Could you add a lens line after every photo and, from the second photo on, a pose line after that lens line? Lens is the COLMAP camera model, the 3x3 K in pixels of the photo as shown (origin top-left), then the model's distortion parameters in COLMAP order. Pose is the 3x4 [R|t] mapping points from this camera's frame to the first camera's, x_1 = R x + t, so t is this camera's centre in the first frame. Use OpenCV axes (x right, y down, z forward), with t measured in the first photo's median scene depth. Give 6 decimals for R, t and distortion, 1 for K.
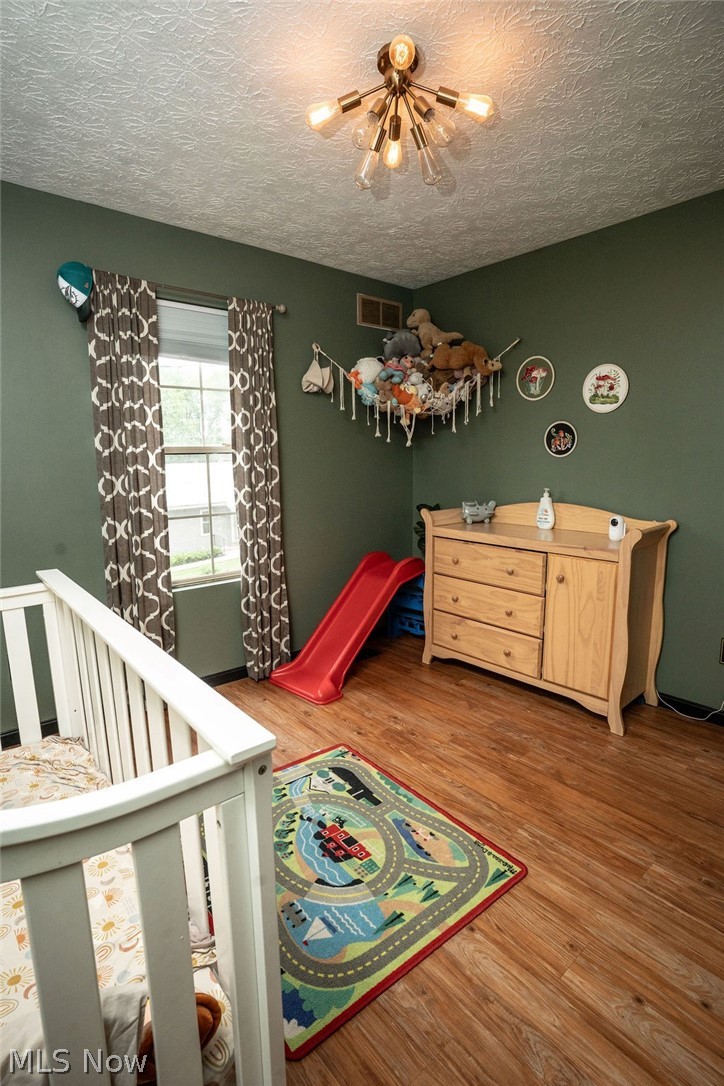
lens RADIAL K [[549.2, 0, 365.1], [0, 549.2, 534.1], [0, 0, 1]] dist [-0.041714, 0.022955]
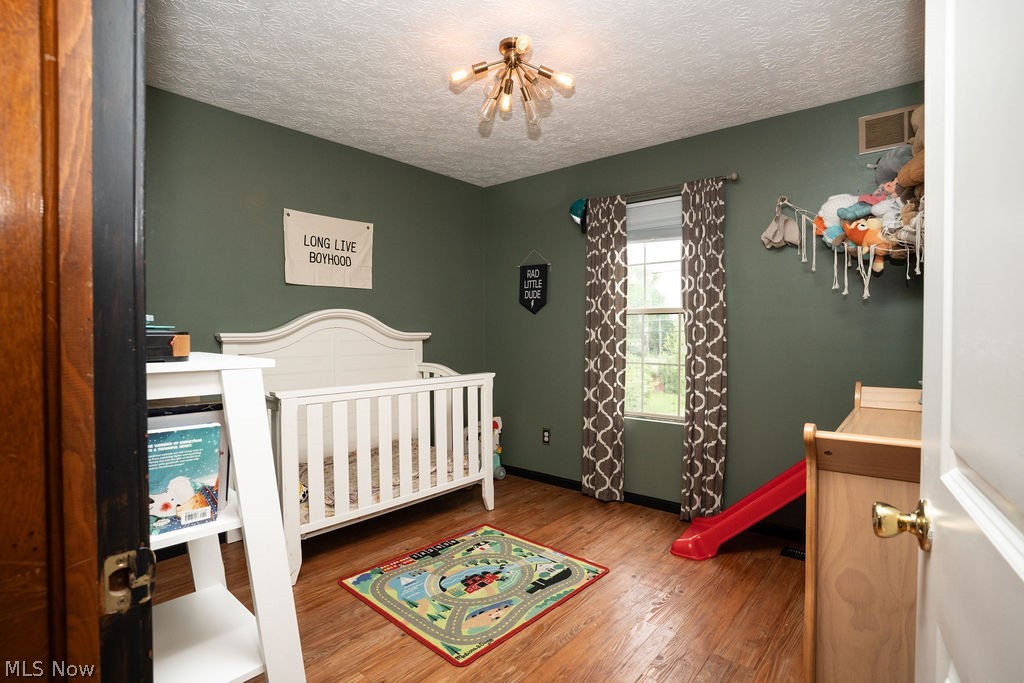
lens RADIAL K [[495.7, 0, 499.1], [0, 495.7, 338.5], [0, 0, 1]] dist [-0.056149, 0.000679]
pose [[0.135905, 0.025625, -0.990390, 0.958529], [-0.142806, 0.989732, 0.006012, -0.057121], [0.980376, 0.140616, 0.138169, 0.622650]]
